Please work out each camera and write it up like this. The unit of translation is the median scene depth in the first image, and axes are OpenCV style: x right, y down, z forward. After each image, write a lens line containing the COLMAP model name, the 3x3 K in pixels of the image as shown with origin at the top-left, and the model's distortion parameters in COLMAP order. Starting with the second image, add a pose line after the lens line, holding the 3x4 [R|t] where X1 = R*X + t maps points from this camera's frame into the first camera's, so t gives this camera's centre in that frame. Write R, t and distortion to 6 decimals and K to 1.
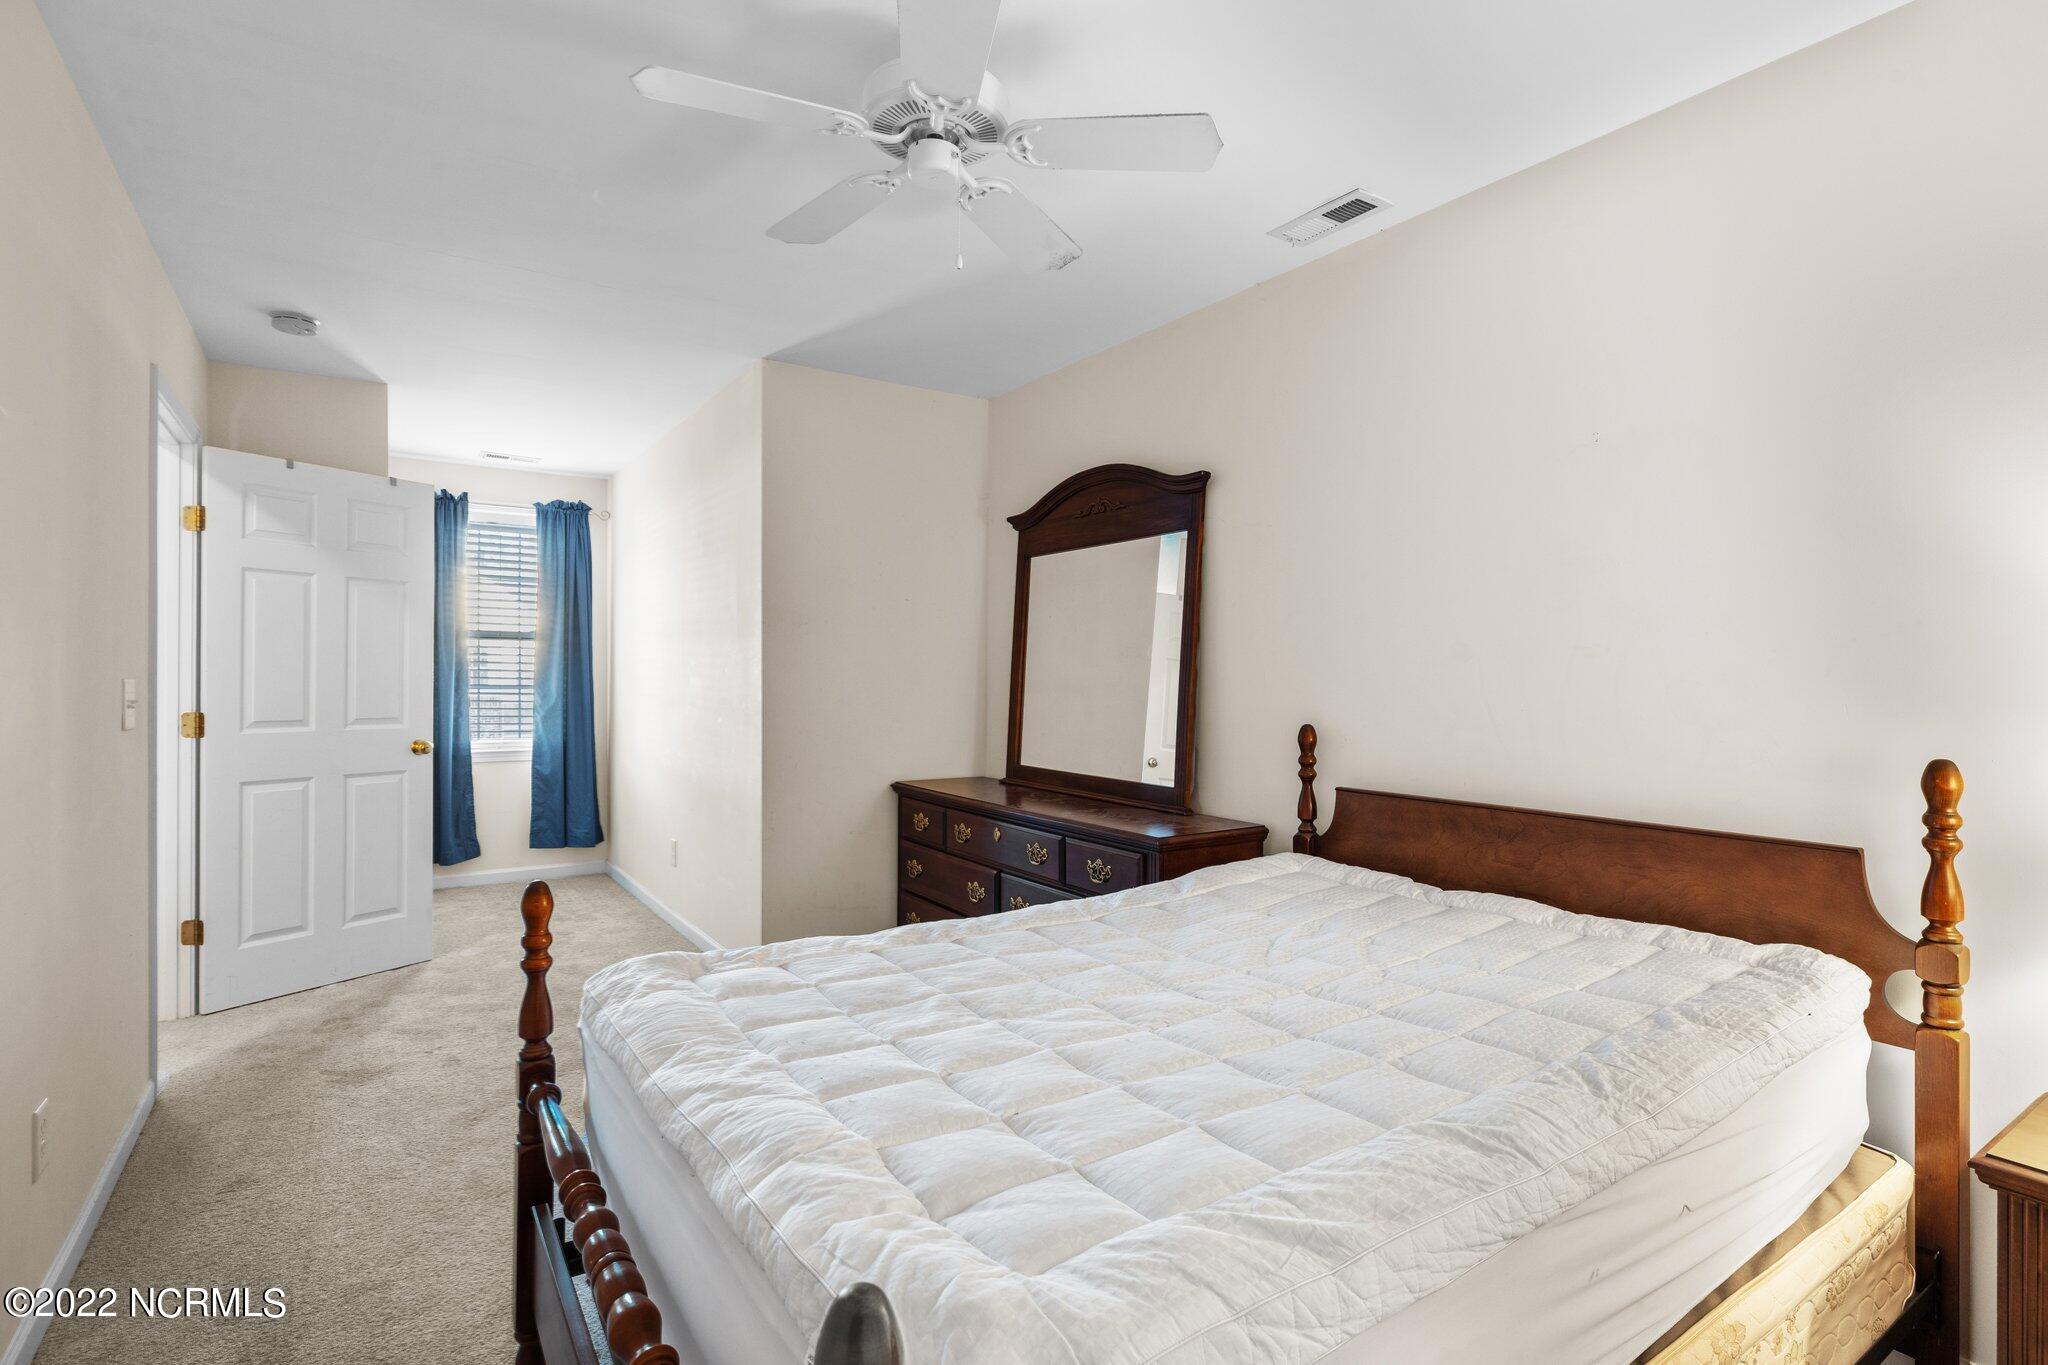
lens RADIAL K [[998.7, 0, 1024.0], [0, 998.7, 682.5], [0, 0, 1]] dist [0.001424, 0.000265]
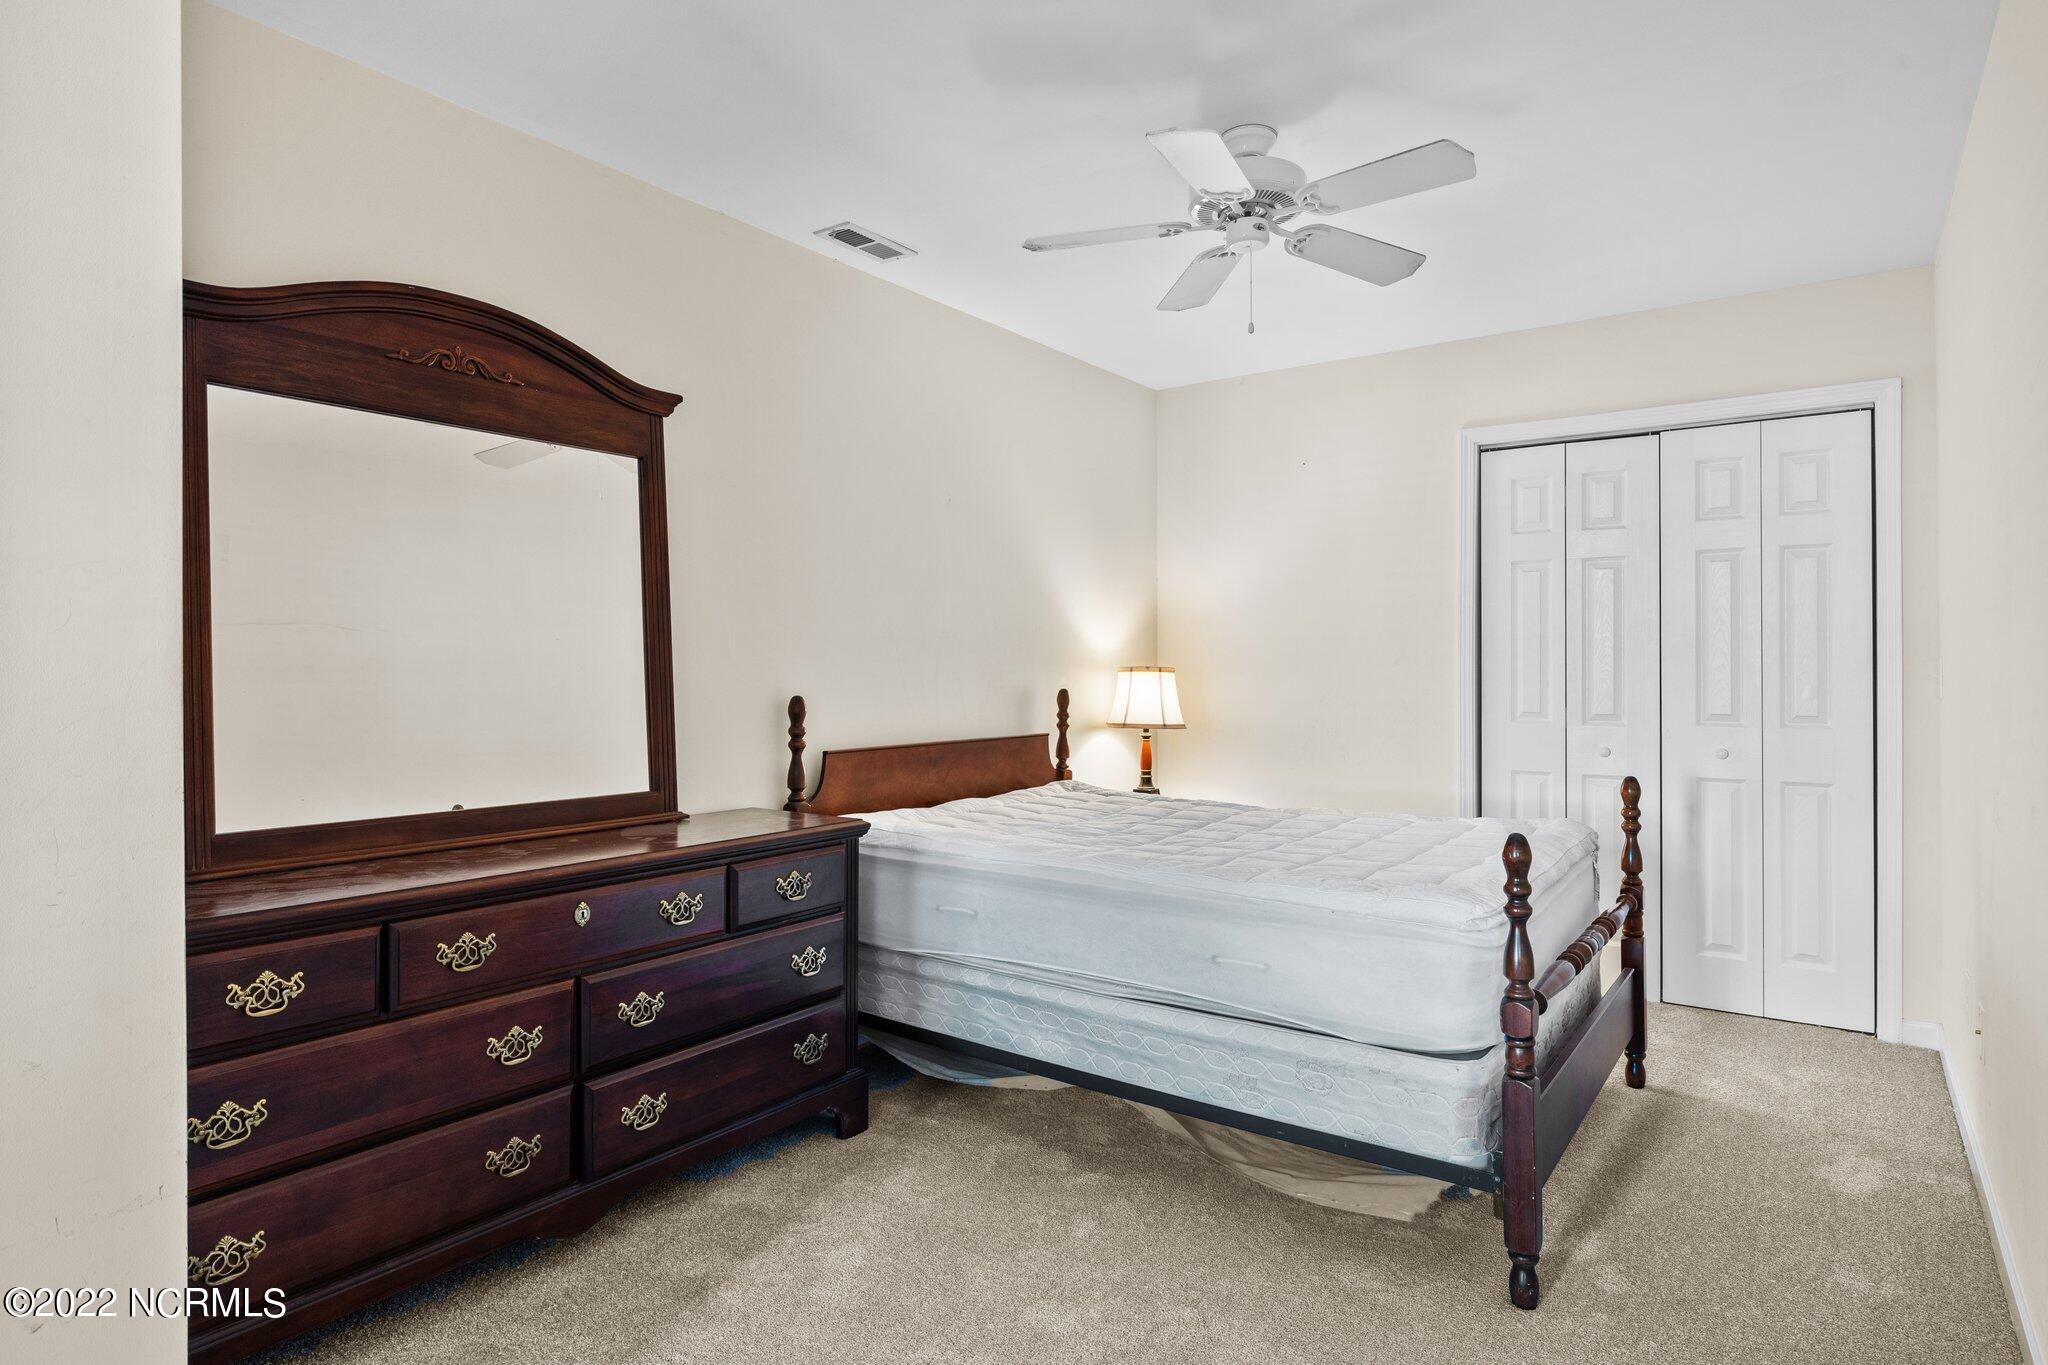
lens RADIAL K [[1121.4, 0, 1024.0], [0, 1121.4, 682.5], [0, 0, 1]] dist [-0.000432, 0.000008]
pose [[-0.341017, -0.017671, 0.939891, -0.780691], [0.006356, 0.999757, 0.021103, 0.005314], [-0.940036, 0.013171, -0.340822, 1.053219]]
